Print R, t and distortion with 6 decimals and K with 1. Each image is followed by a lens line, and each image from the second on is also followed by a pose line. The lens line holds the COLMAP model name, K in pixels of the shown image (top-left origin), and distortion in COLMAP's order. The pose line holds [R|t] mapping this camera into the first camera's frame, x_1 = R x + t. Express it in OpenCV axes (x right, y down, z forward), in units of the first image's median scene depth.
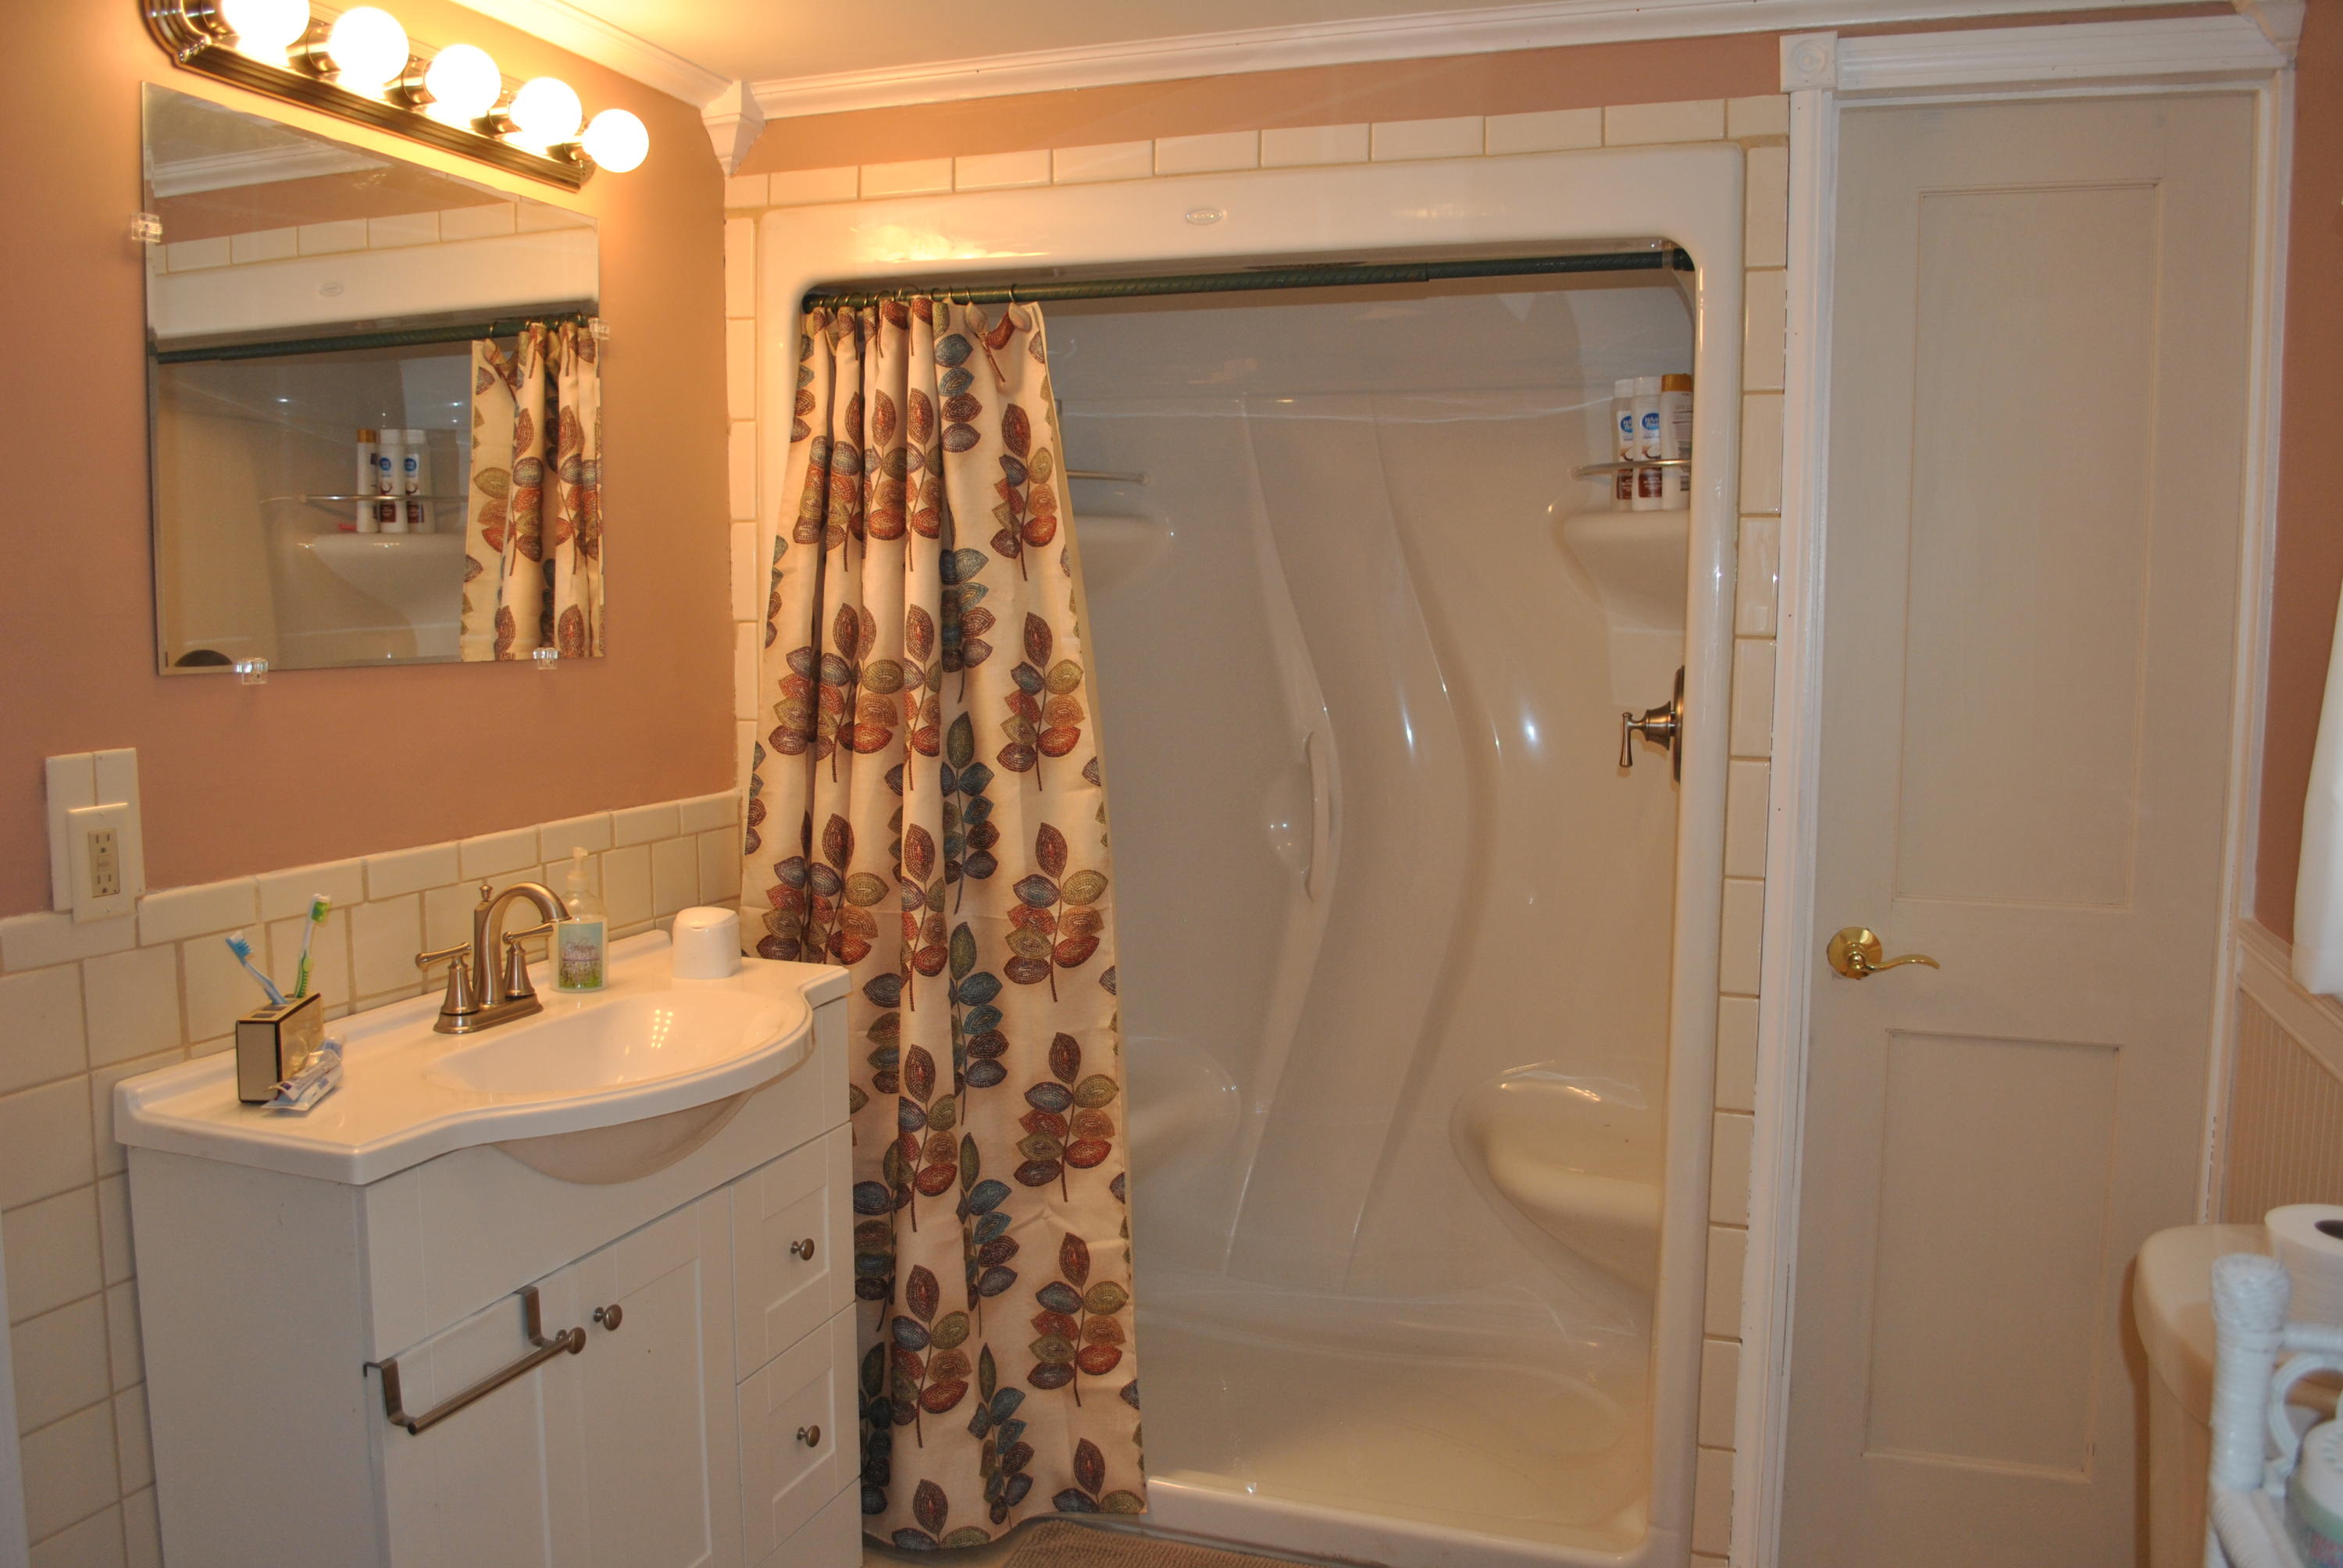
lens RADIAL K [[1848.8, 0, 1172.8], [0, 1848.8, 788.0], [0, 0, 1]] dist [-0.083772, 0.010473]
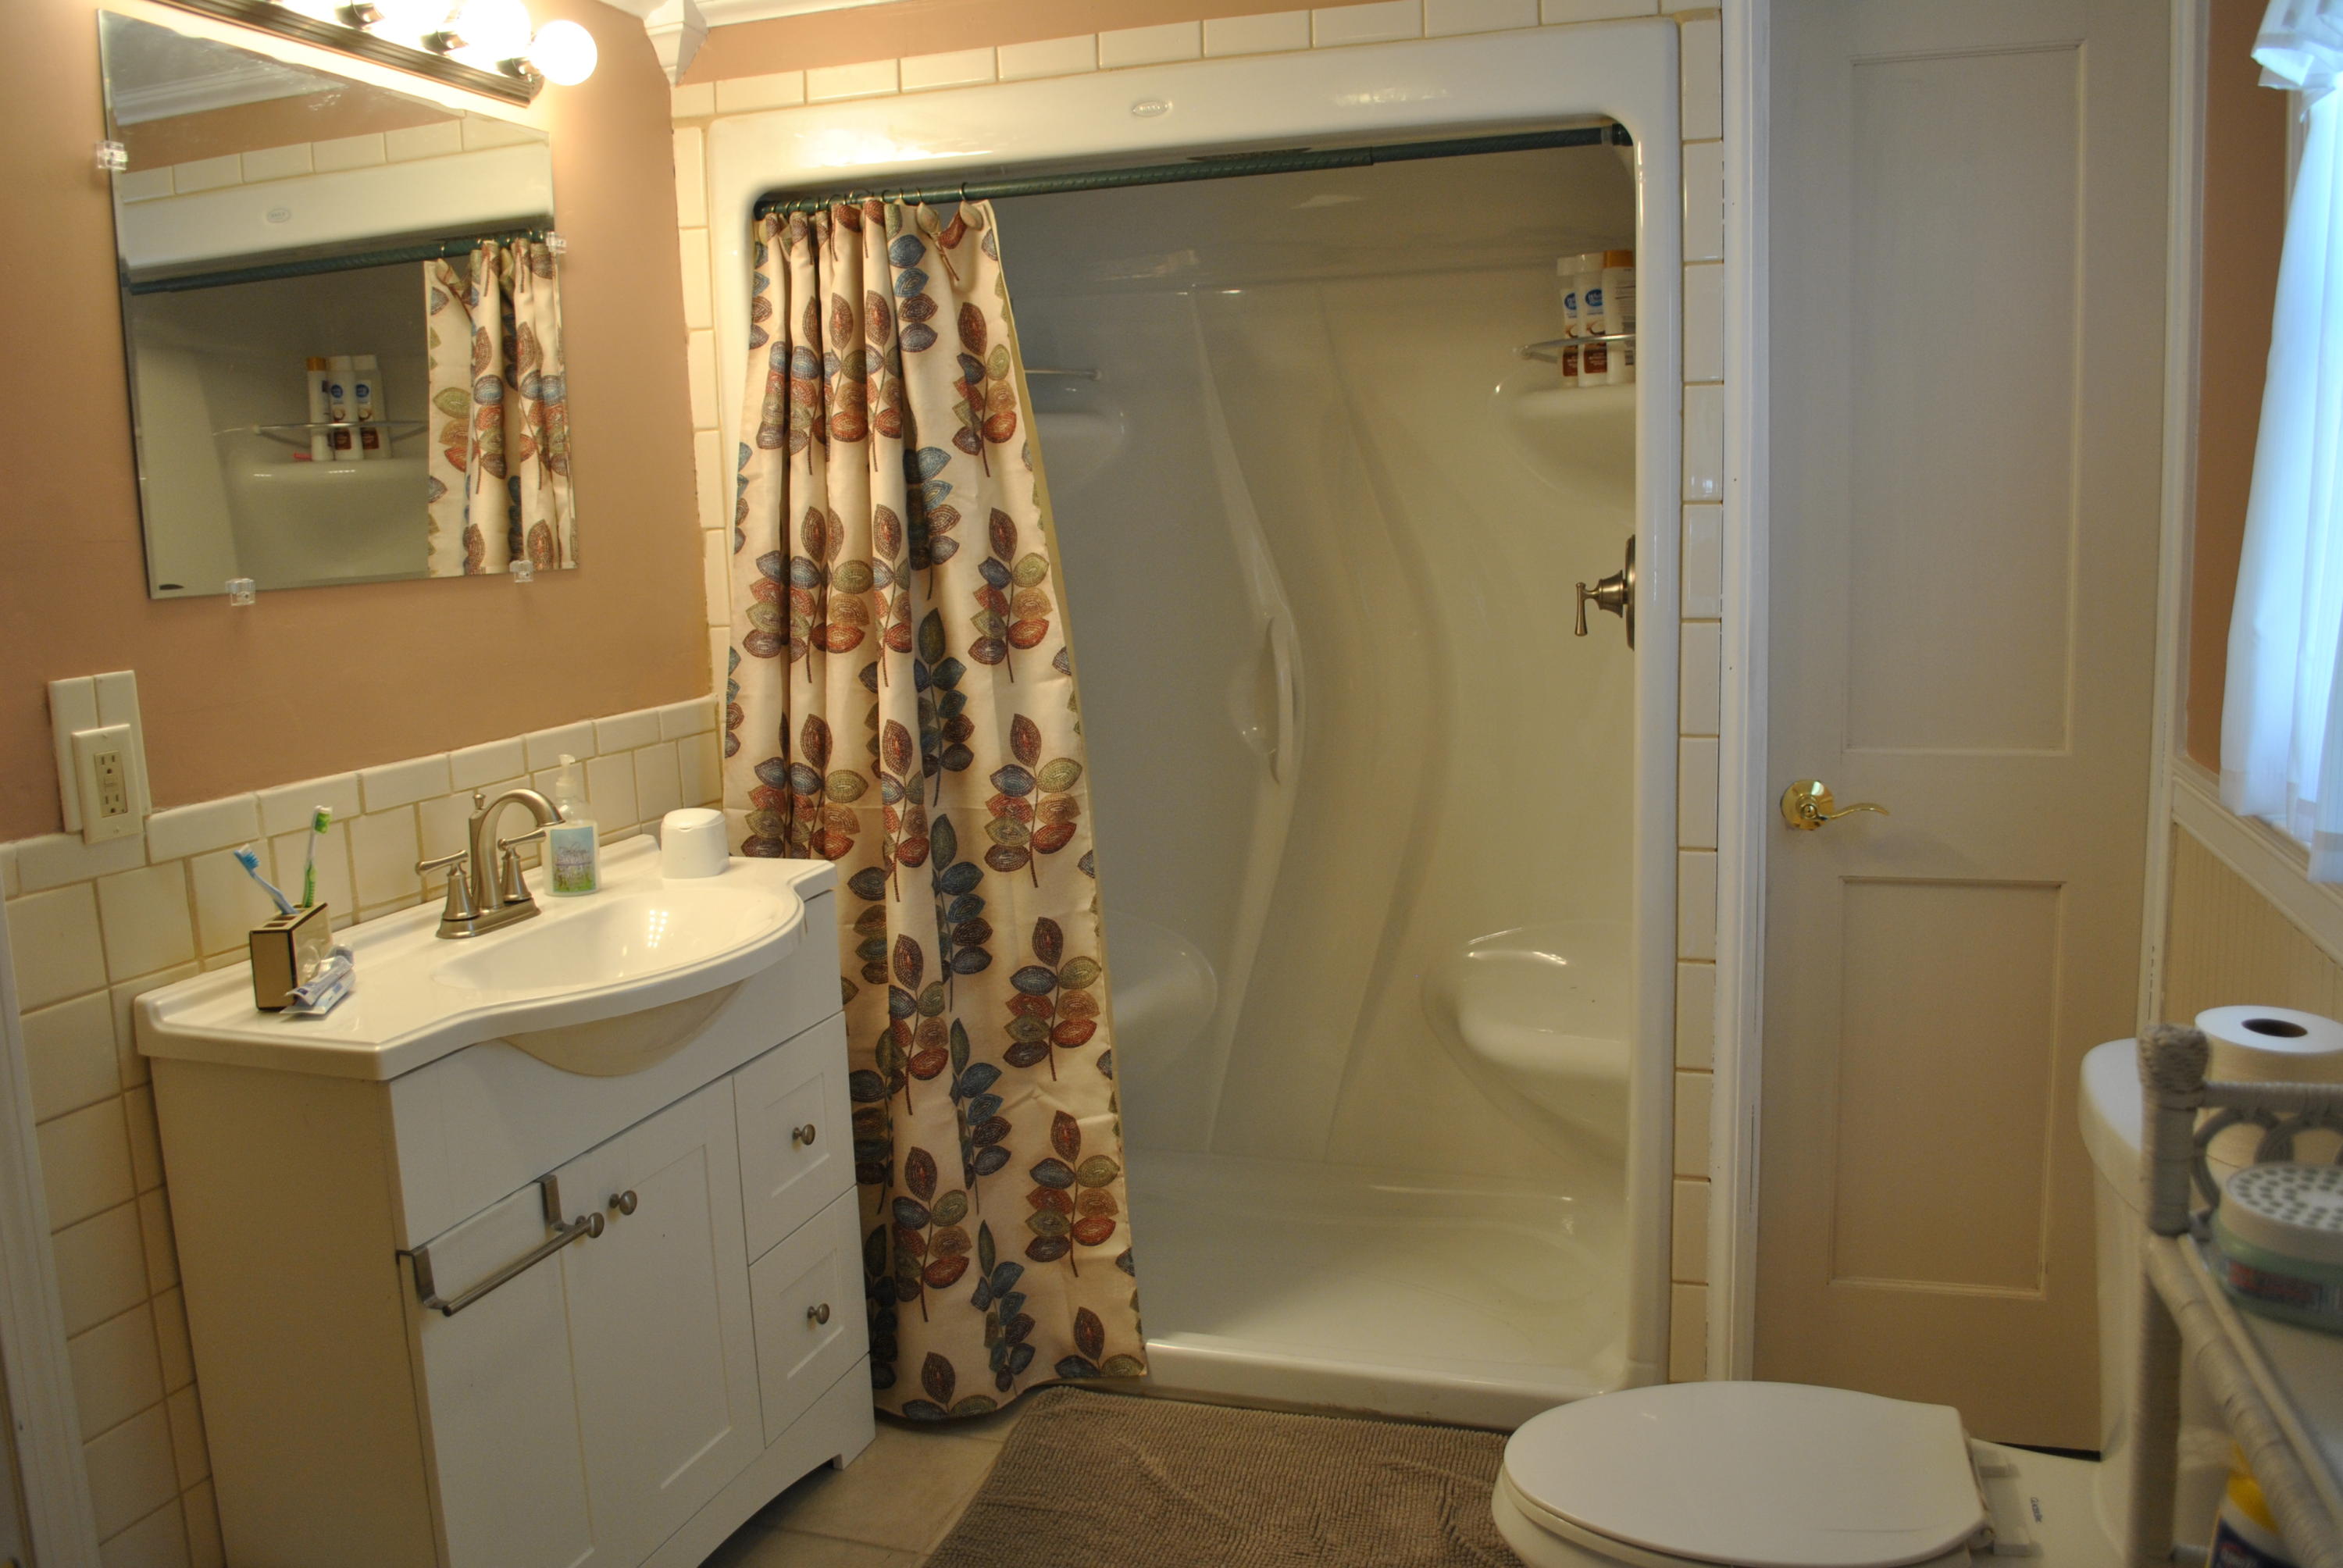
lens RADIAL K [[1848.8, 0, 1172.9], [0, 1848.8, 786.8], [0, 0, 1]] dist [-0.083772, 0.010473]
pose [[0.998790, -0.042989, 0.023899, -0.009910], [0.041747, 0.997863, 0.050271, 0.011664], [-0.026009, -0.049213, 0.998450, -0.026005]]
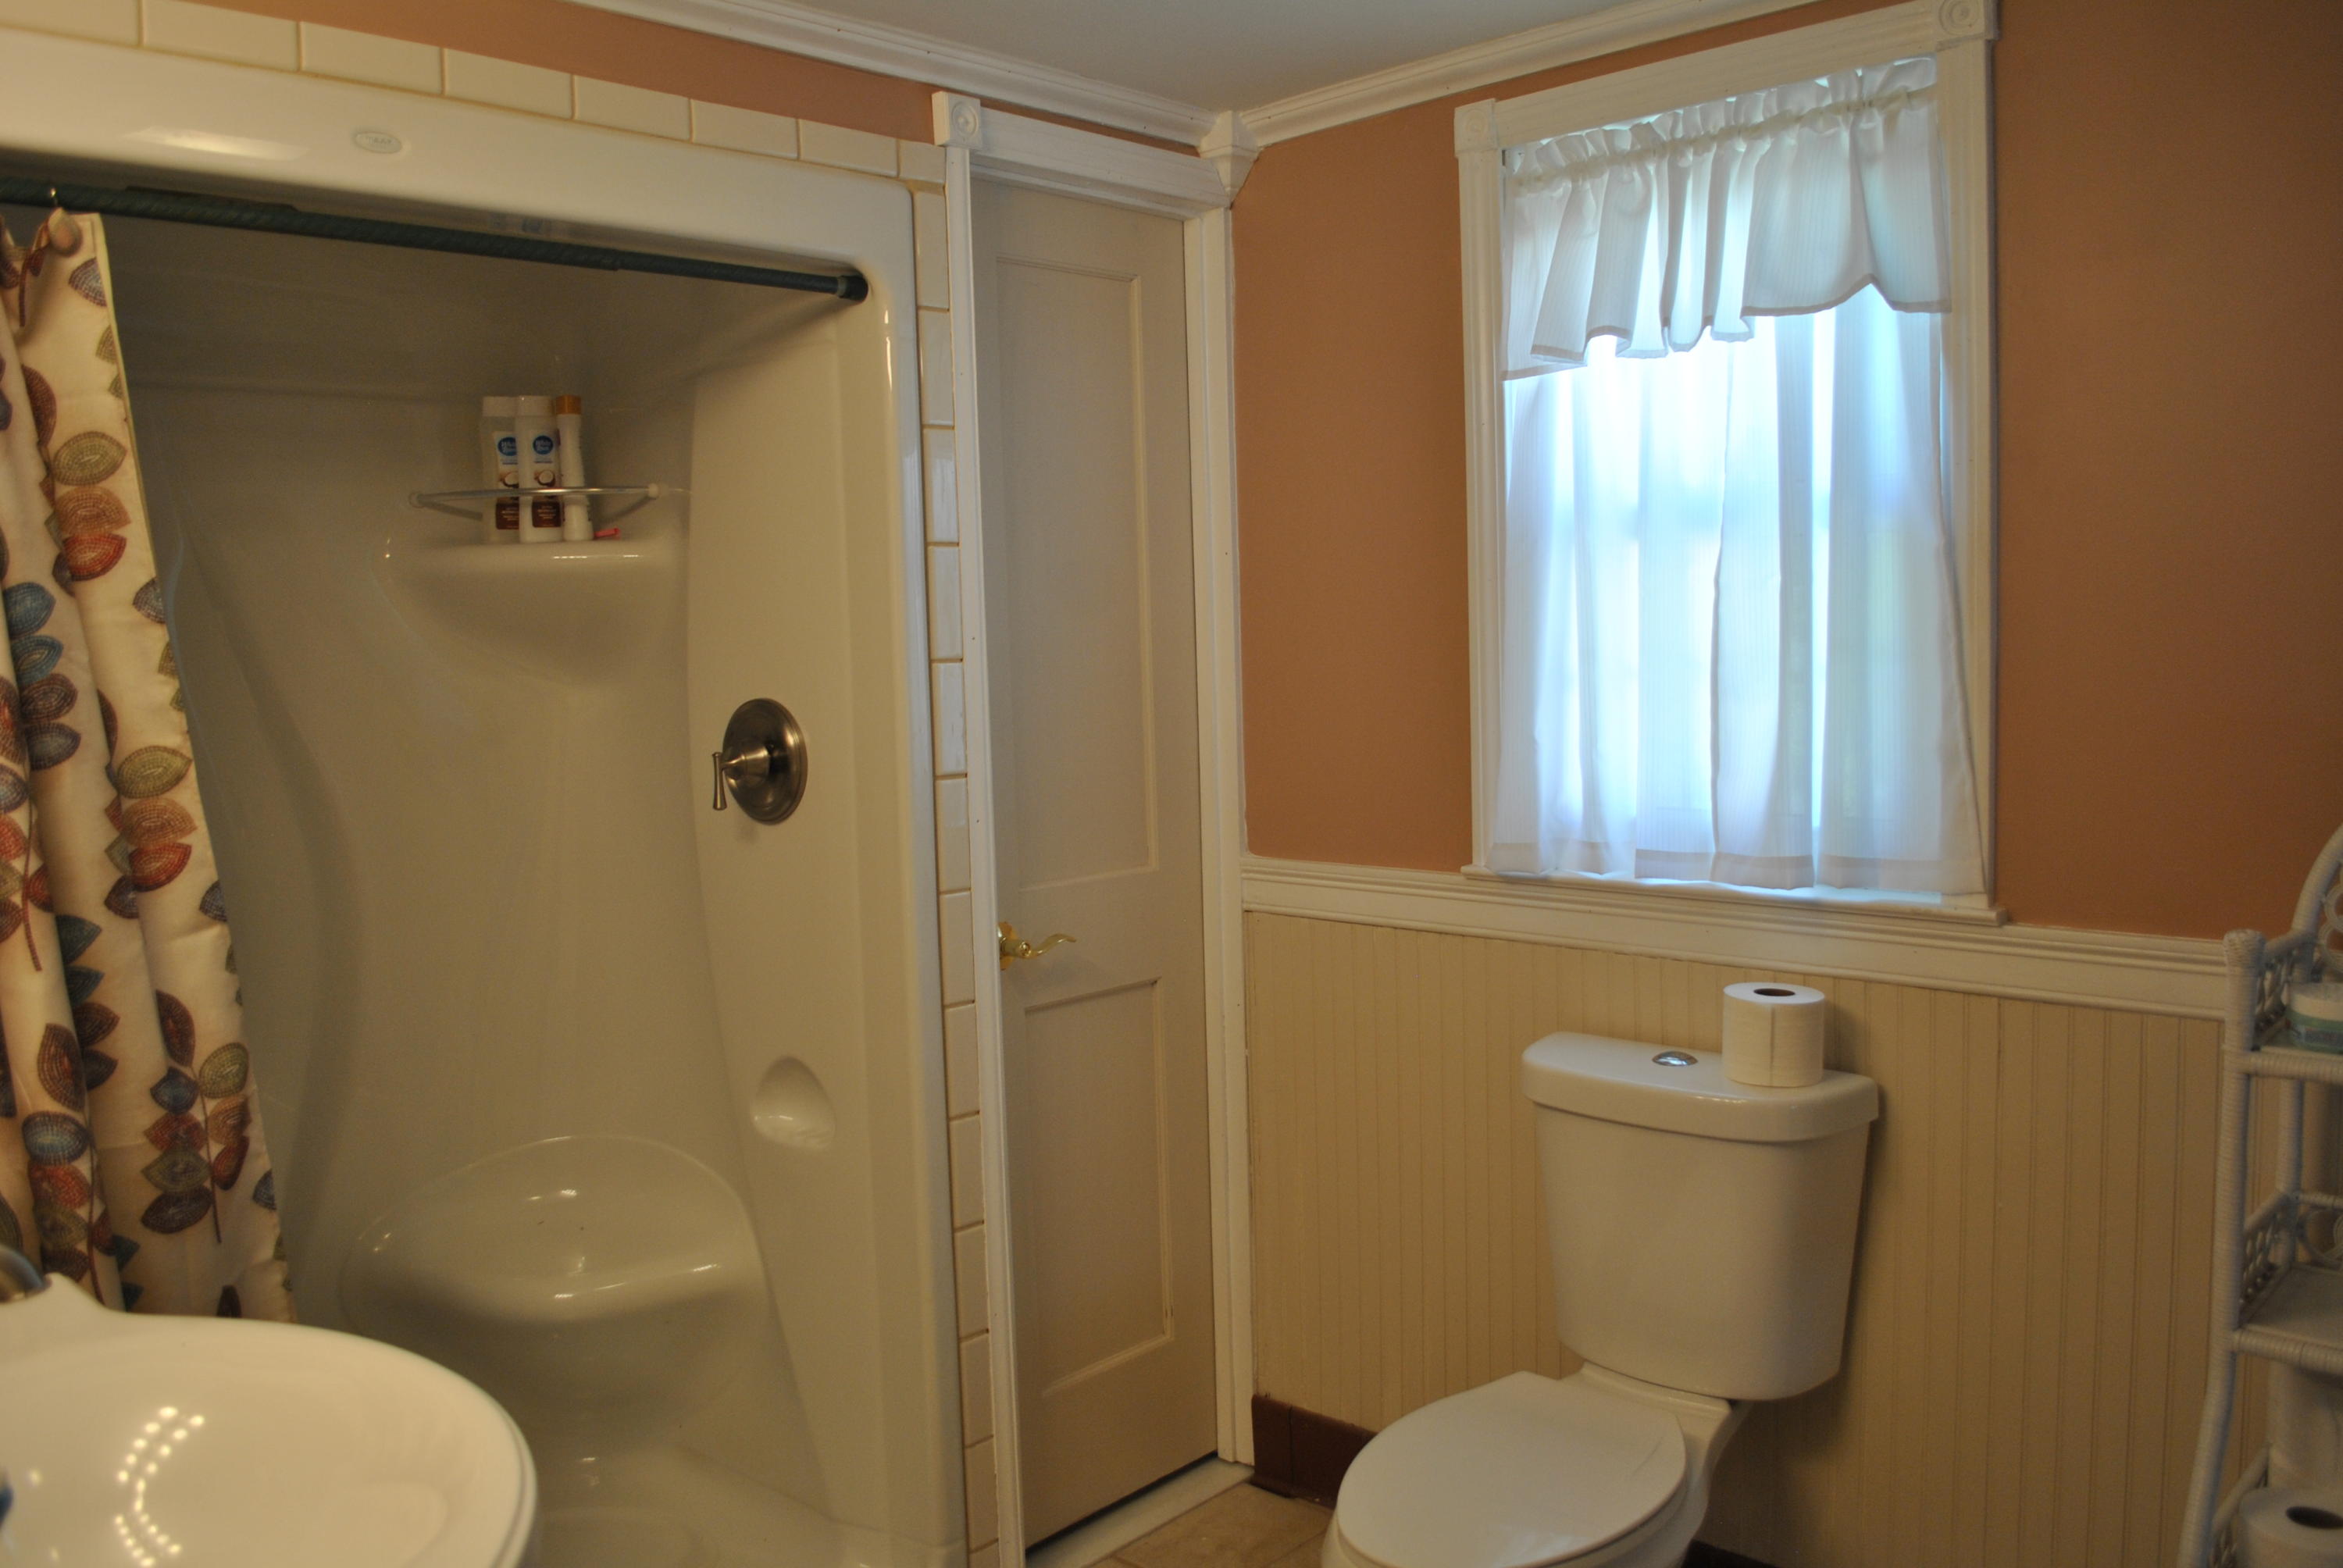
lens RADIAL K [[1848.8, 0, 1175.1], [0, 1848.8, 781.5], [0, 0, 1]] dist [-0.083772, 0.010473]
pose [[0.405608, -0.096138, 0.908977, -0.516654], [0.125648, 0.990877, 0.048733, -0.042404], [-0.905370, 0.094445, 0.413988, 0.394623]]
